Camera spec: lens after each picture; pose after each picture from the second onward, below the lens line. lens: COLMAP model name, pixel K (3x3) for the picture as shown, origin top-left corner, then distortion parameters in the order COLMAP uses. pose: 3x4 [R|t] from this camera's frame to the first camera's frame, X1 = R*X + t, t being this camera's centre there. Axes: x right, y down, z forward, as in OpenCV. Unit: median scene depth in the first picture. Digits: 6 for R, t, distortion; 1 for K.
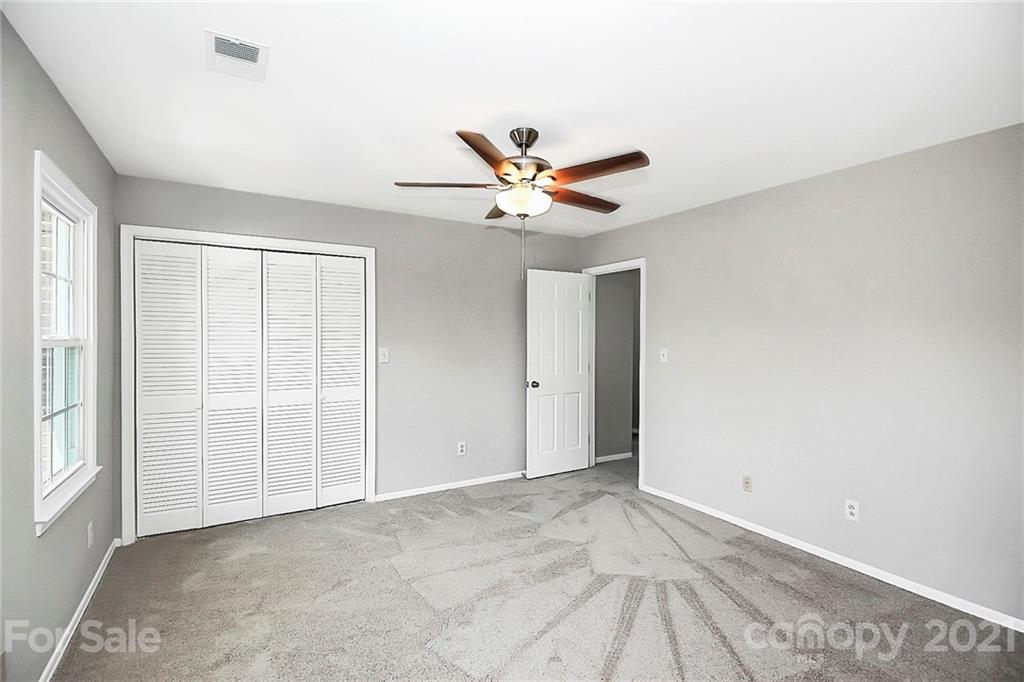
lens RADIAL K [[481.2, 0, 519.0], [0, 481.2, 338.7], [0, 0, 1]] dist [-0.012934, -0.000150]
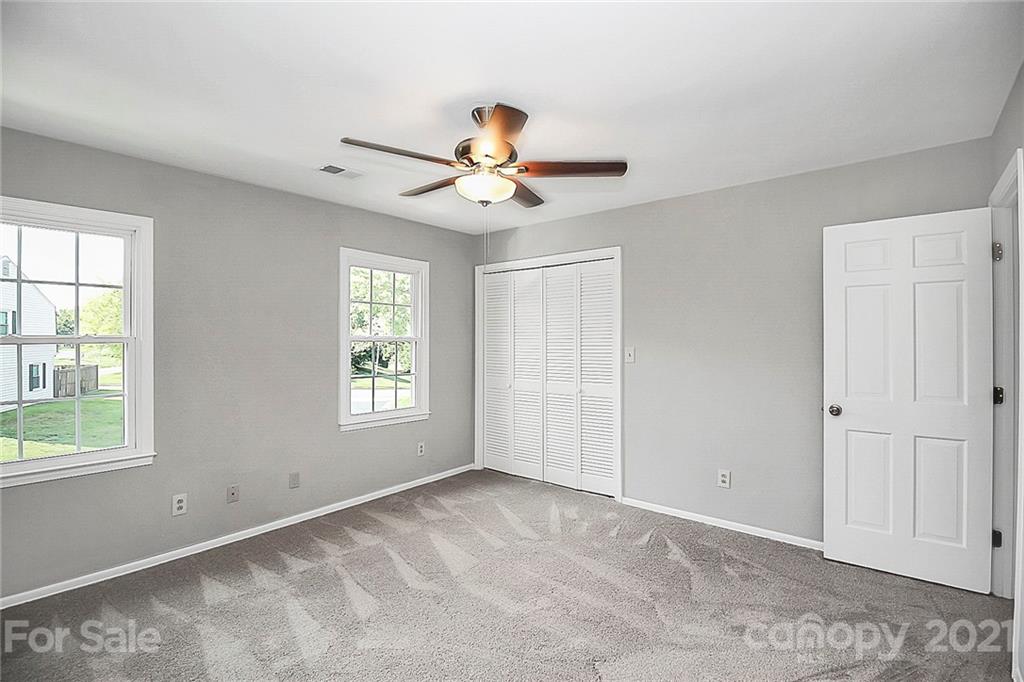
lens RADIAL K [[481.2, 0, 516.3], [0, 481.2, 342.7], [0, 0, 1]] dist [-0.012934, -0.000150]
pose [[0.322432, 0.001317, -0.946592, 0.588899], [-0.005661, 0.999984, -0.000537, 0.012685], [0.946576, 0.005532, 0.322435, 0.497927]]
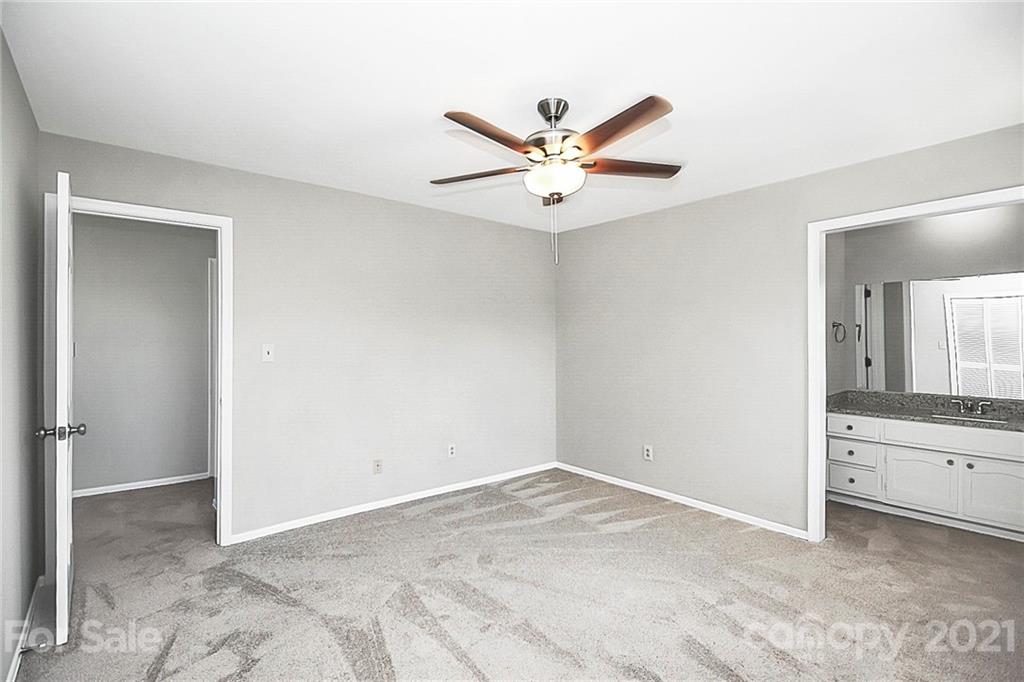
lens RADIAL K [[481.2, 0, 512.7], [0, 481.2, 333.6], [0, 0, 1]] dist [-0.012934, -0.000150]
pose [[-0.151230, 0.001175, 0.988498, -0.576500], [0.006575, 0.999978, -0.000182, 0.008338], [-0.988477, 0.006471, -0.151235, 0.790918]]
